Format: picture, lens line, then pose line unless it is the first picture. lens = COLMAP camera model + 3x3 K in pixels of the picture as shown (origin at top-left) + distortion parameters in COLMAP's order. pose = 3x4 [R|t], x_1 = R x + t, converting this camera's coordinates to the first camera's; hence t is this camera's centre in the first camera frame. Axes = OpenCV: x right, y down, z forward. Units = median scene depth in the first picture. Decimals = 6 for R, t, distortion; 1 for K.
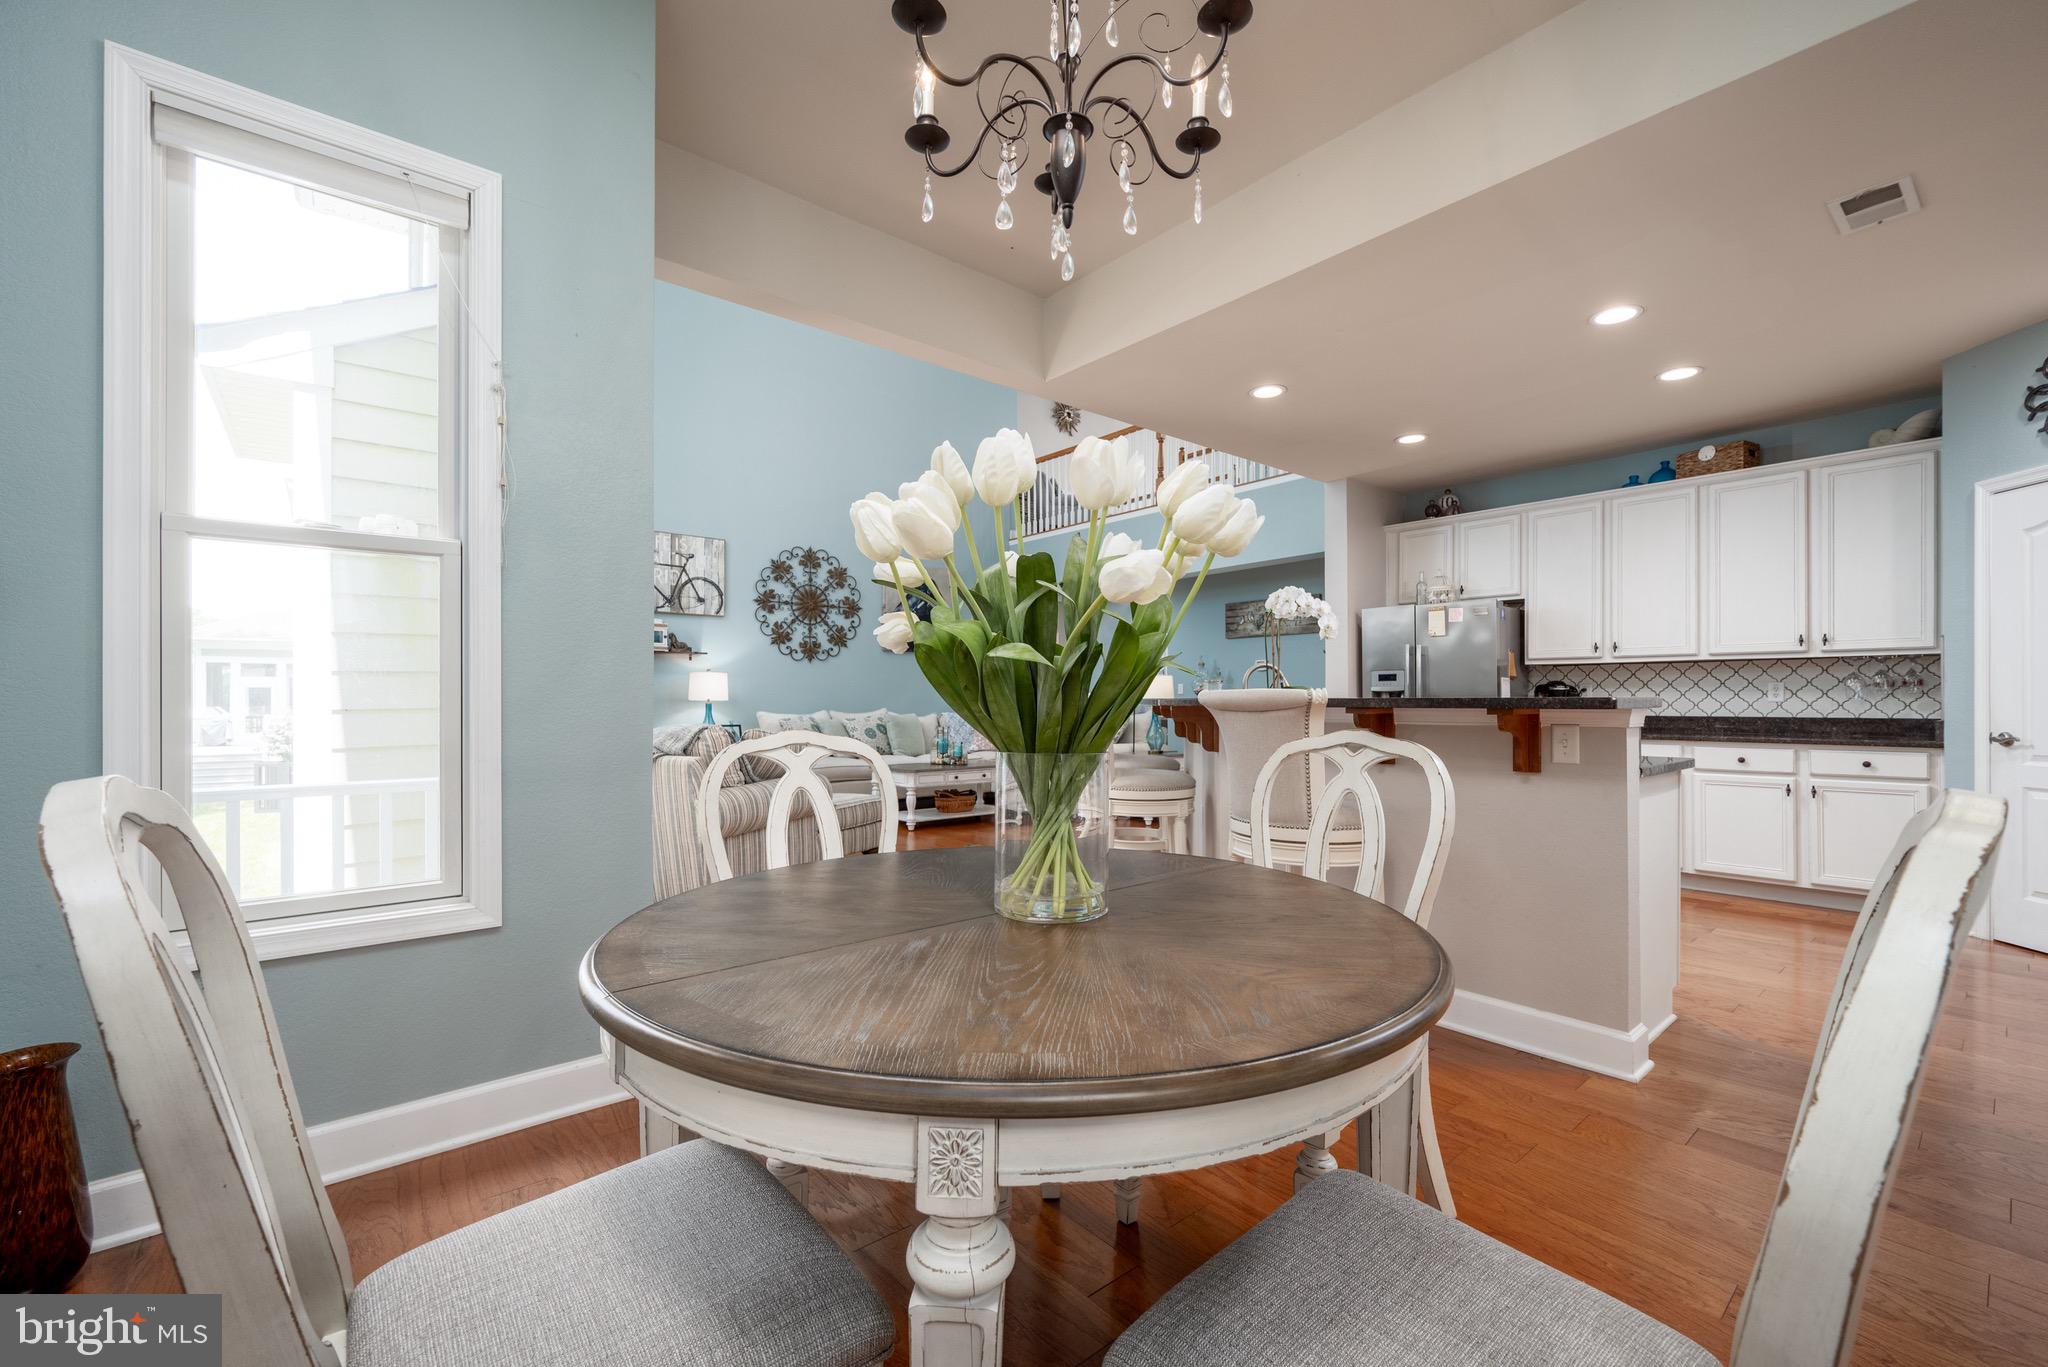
lens RADIAL K [[815.2, 0, 1023.9], [0, 815.2, 691.9], [0, 0, 1]] dist [-0.001257, 0.000040]
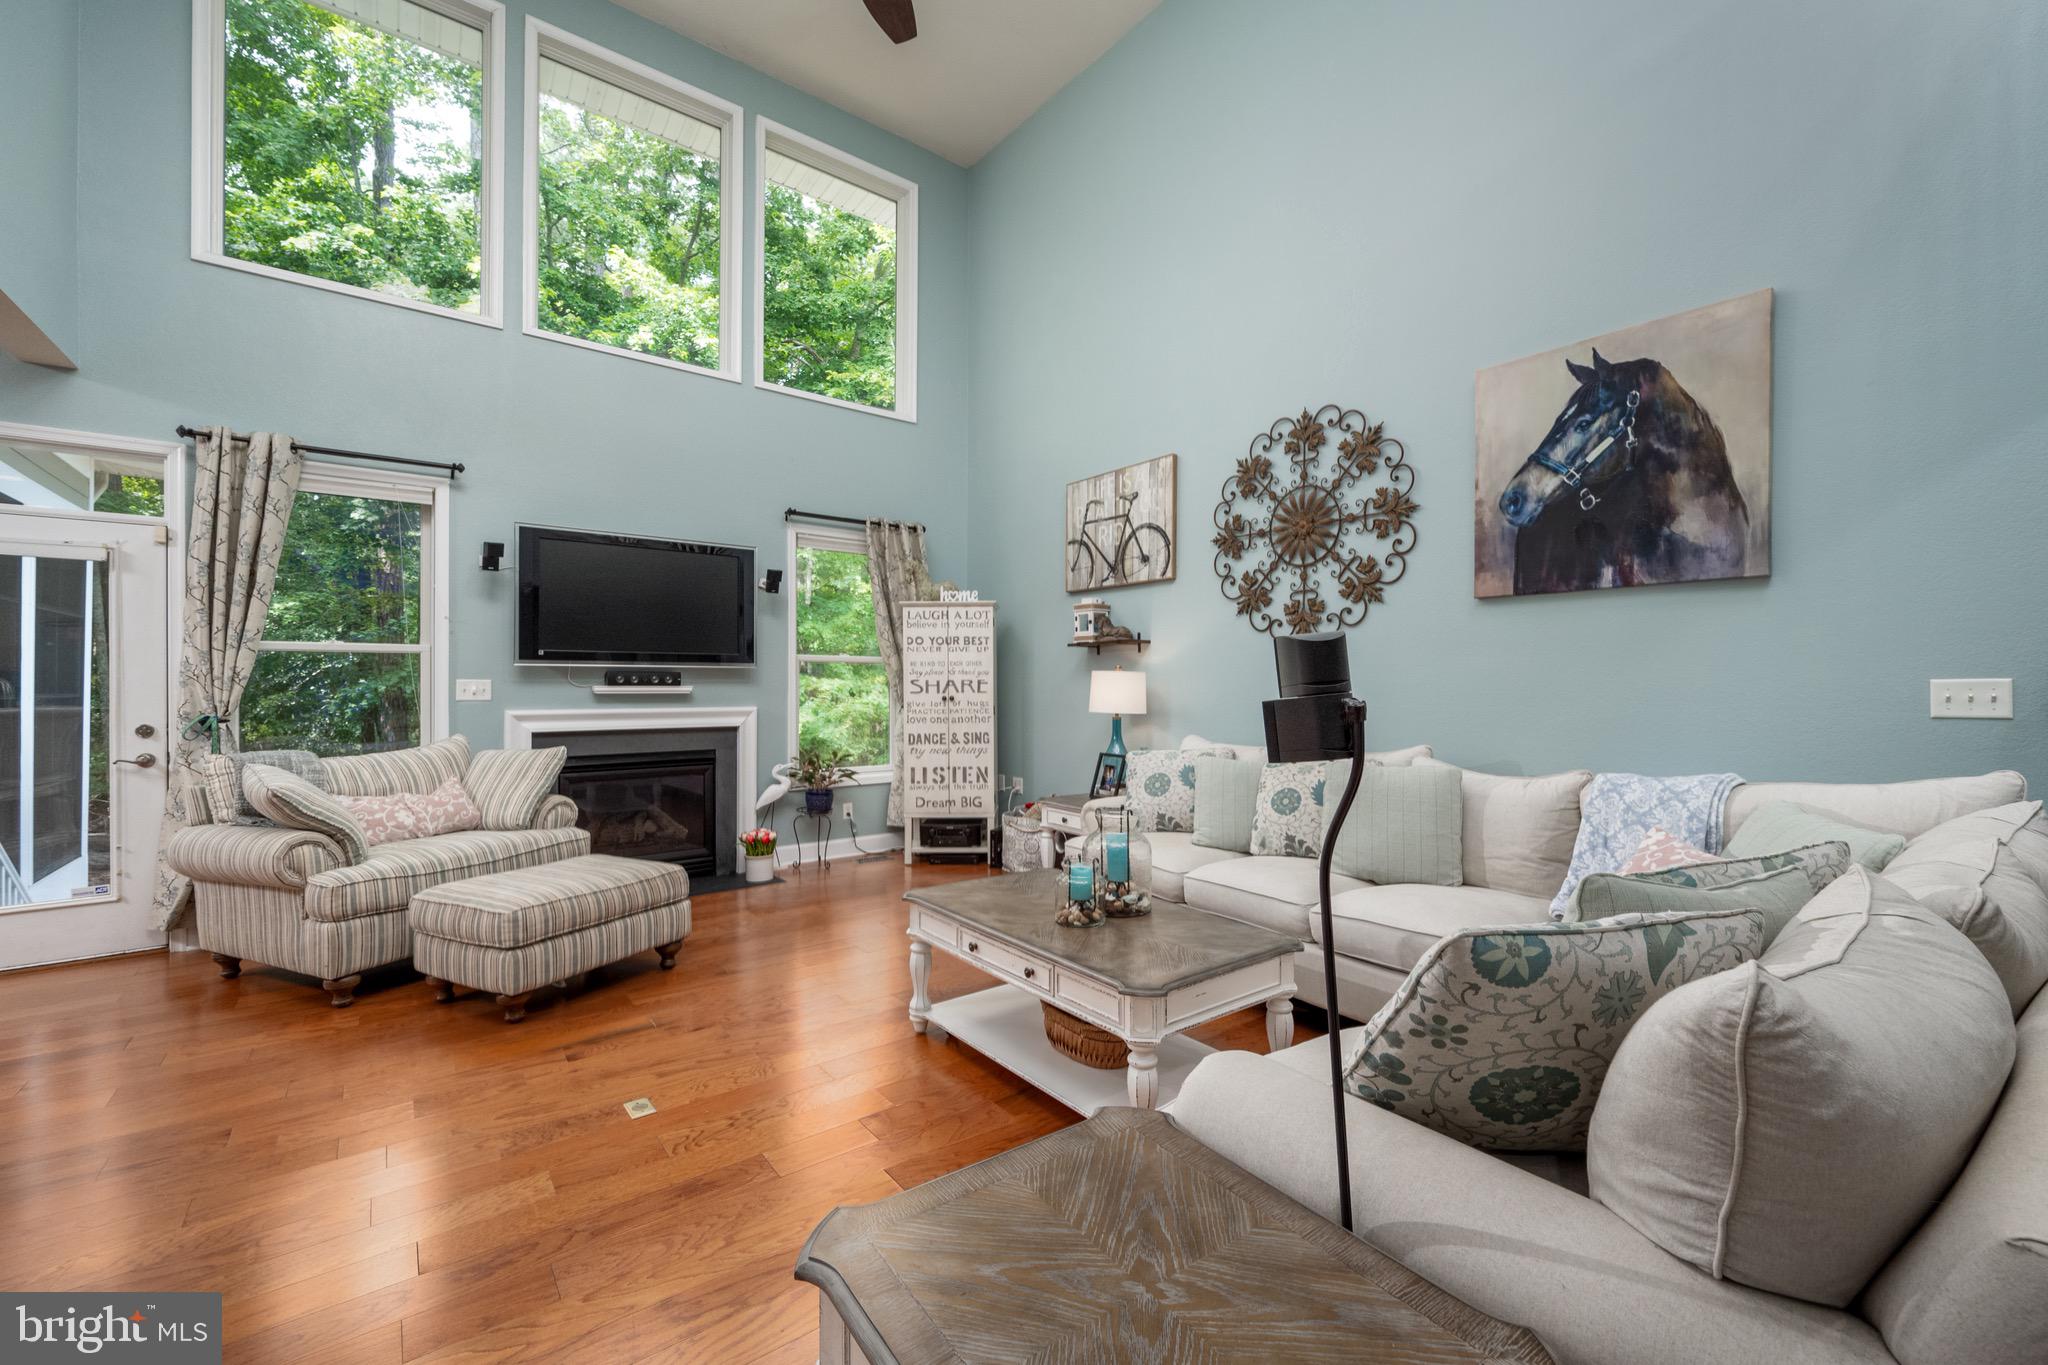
lens RADIAL K [[834.5, 0, 1050.5], [0, 834.5, 681.9], [0, 0, 1]] dist [-0.000642, -0.000889]
pose [[-0.031574, -0.006198, -0.999482, 0.257647], [0.001917, 0.999979, -0.006262, -0.009491], [0.999500, -0.002113, -0.031562, 0.886956]]
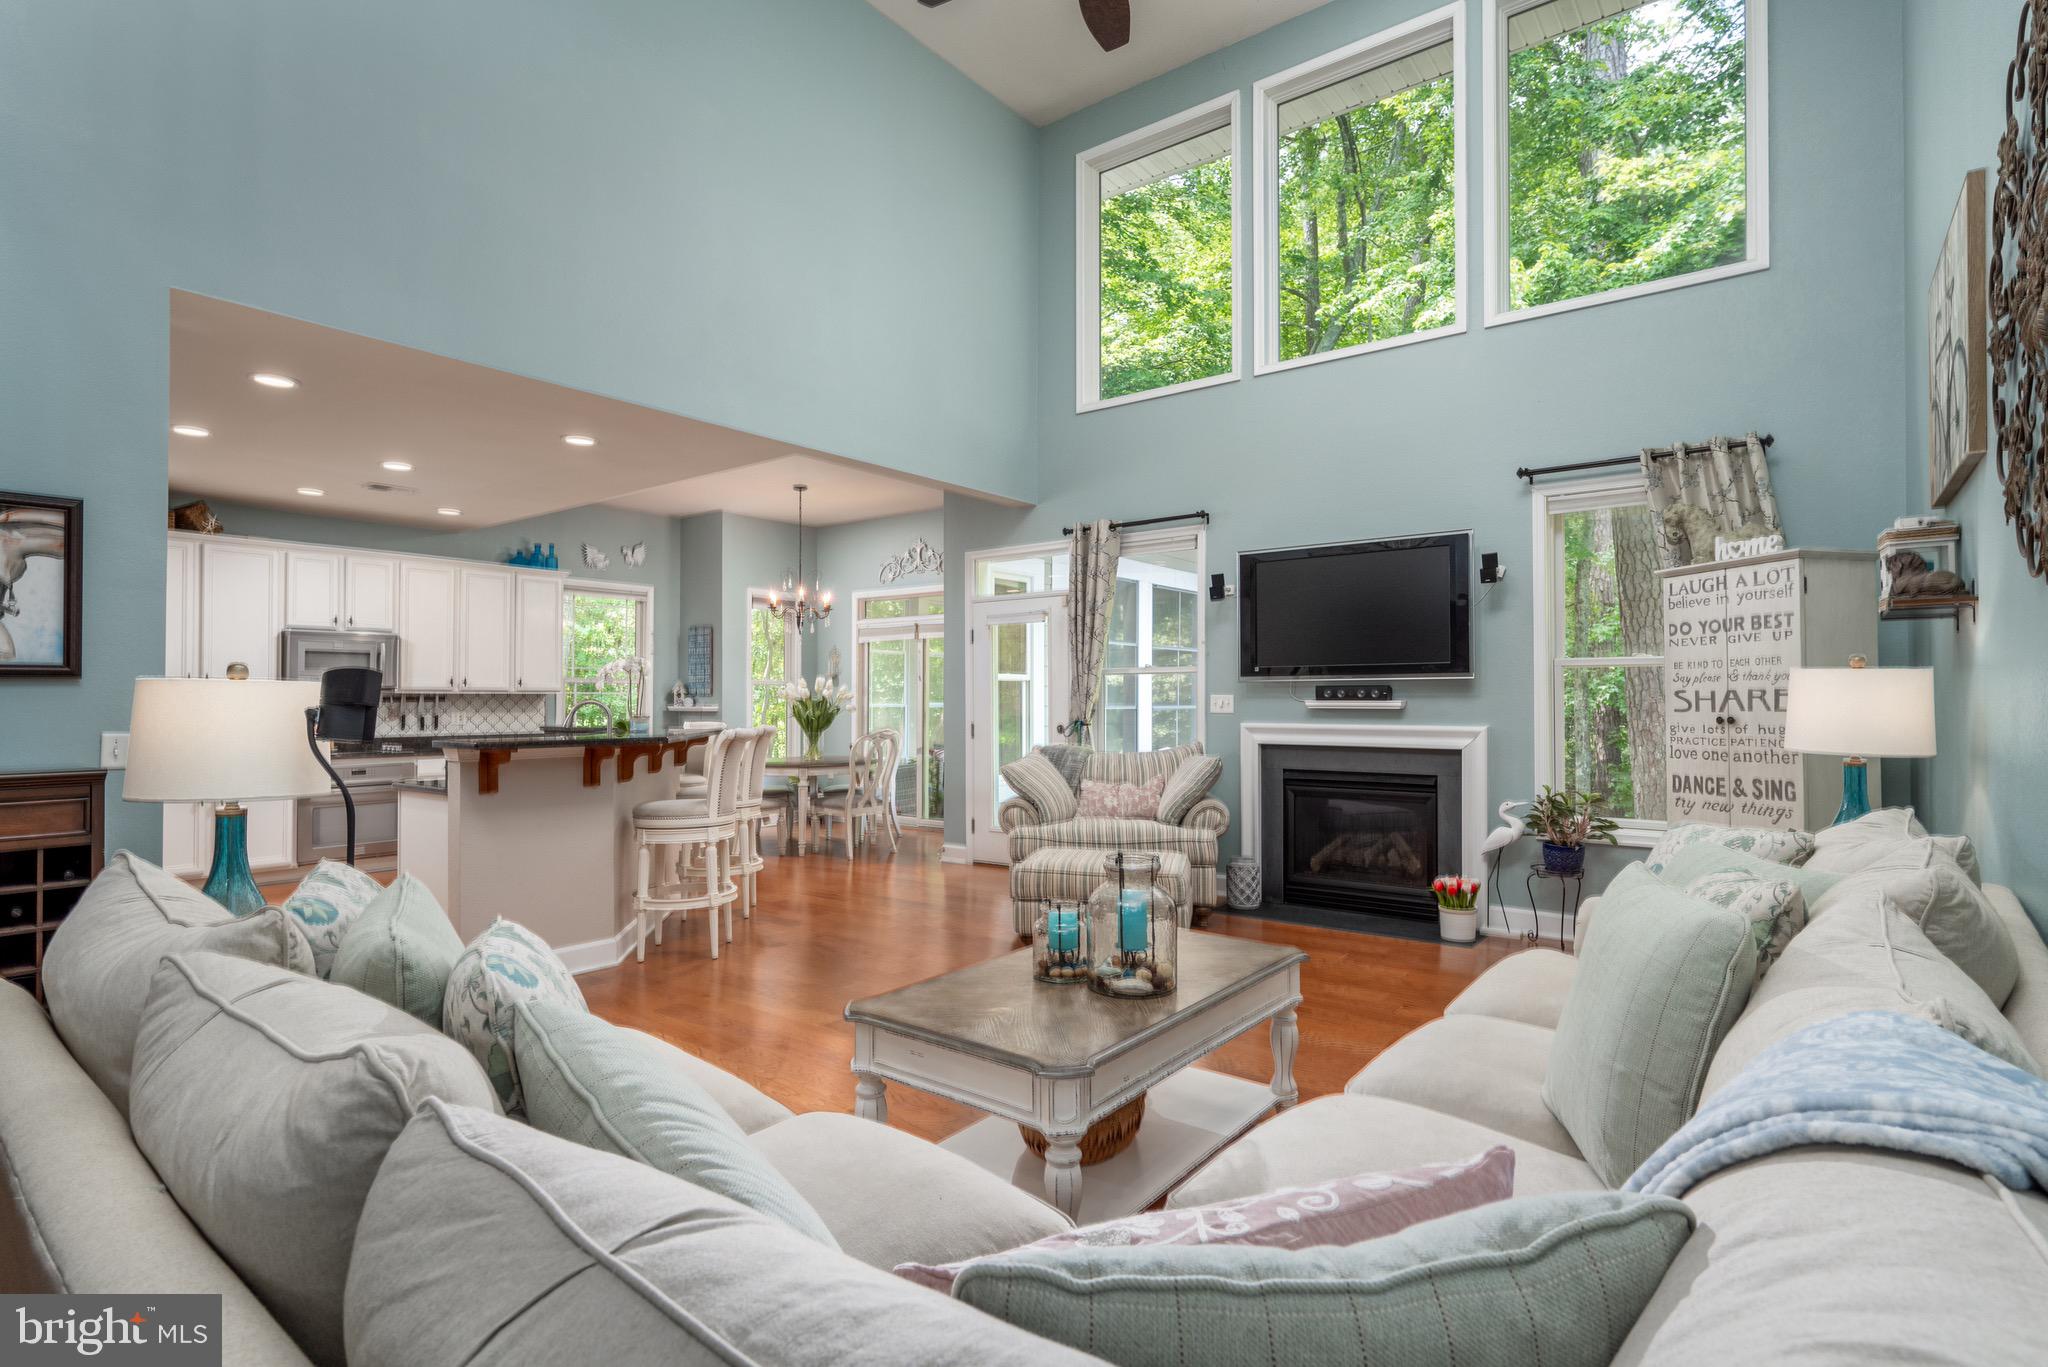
lens RADIAL K [[1006.3, 0, 1013.5], [0, 1006.3, 690.2], [0, 0, 1]] dist [0.002261, 0.000291]
pose [[-0.980015, -0.001677, -0.198919, 0.013878], [0.001038, 0.999908, -0.013548, -0.008815], [0.198923, -0.013483, -0.979922, 1.211690]]
